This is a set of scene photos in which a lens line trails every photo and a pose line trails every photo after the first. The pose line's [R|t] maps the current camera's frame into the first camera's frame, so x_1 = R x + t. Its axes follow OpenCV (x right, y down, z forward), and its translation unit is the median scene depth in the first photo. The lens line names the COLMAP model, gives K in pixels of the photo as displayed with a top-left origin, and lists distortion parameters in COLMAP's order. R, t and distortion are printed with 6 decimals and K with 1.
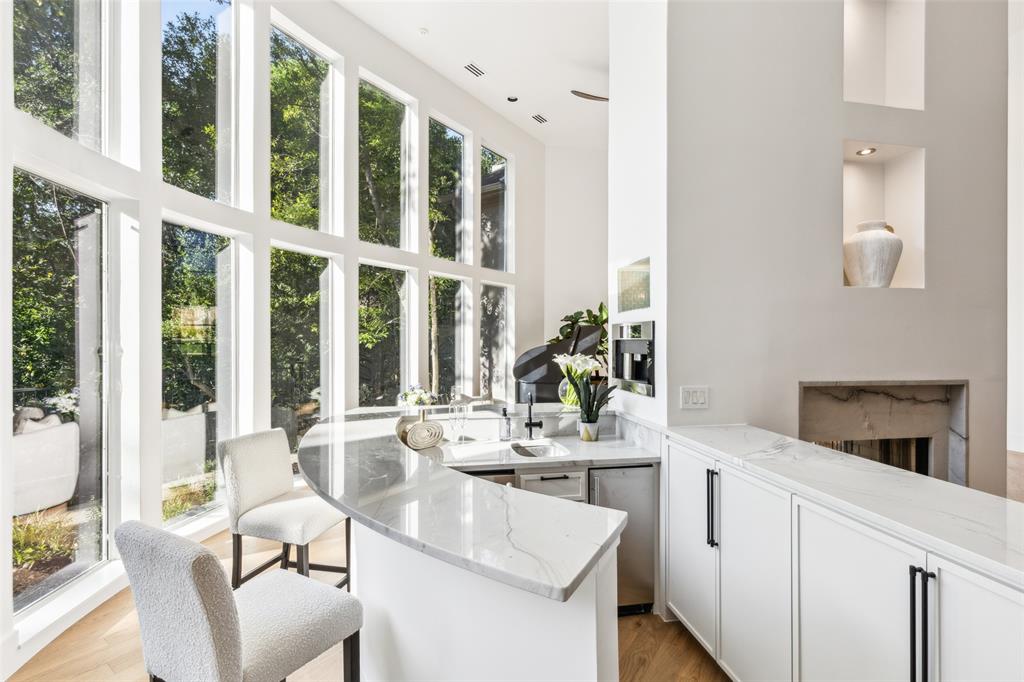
lens RADIAL K [[464.7, 0, 510.2], [0, 464.7, 343.0], [0, 0, 1]] dist [0.001504, -0.000954]
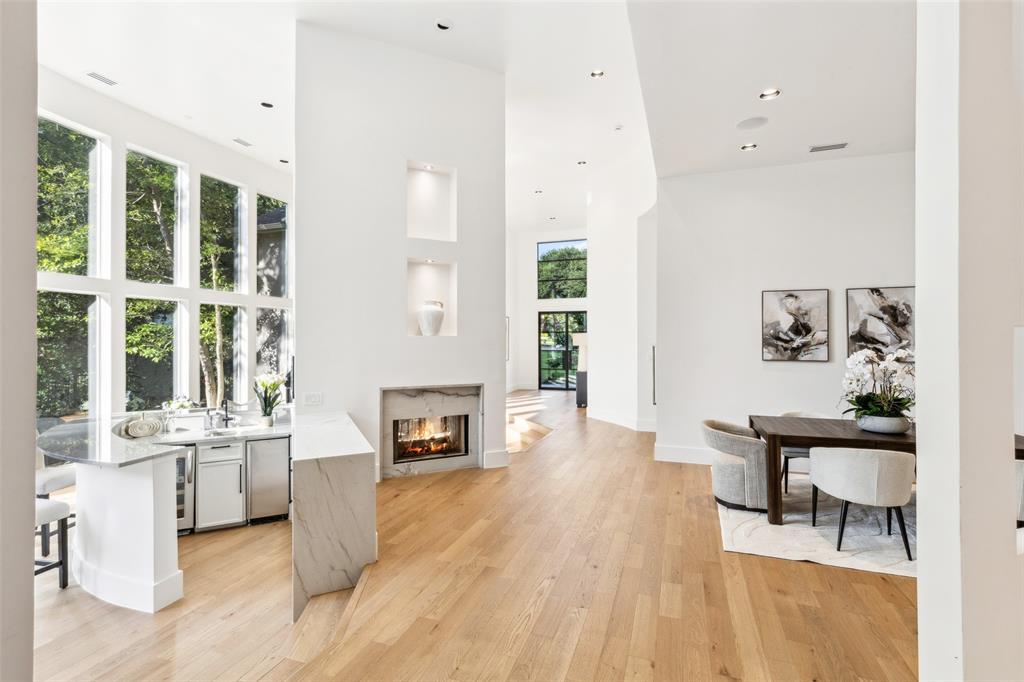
lens RADIAL K [[464.7, 0, 513.8], [0, 464.7, 343.8], [0, 0, 1]] dist [0.001504, -0.000954]
pose [[0.958431, -0.009430, 0.285167, 0.293712], [0.006825, 0.999925, 0.010125, -0.053722], [-0.285241, -0.007757, 0.958424, -0.463285]]
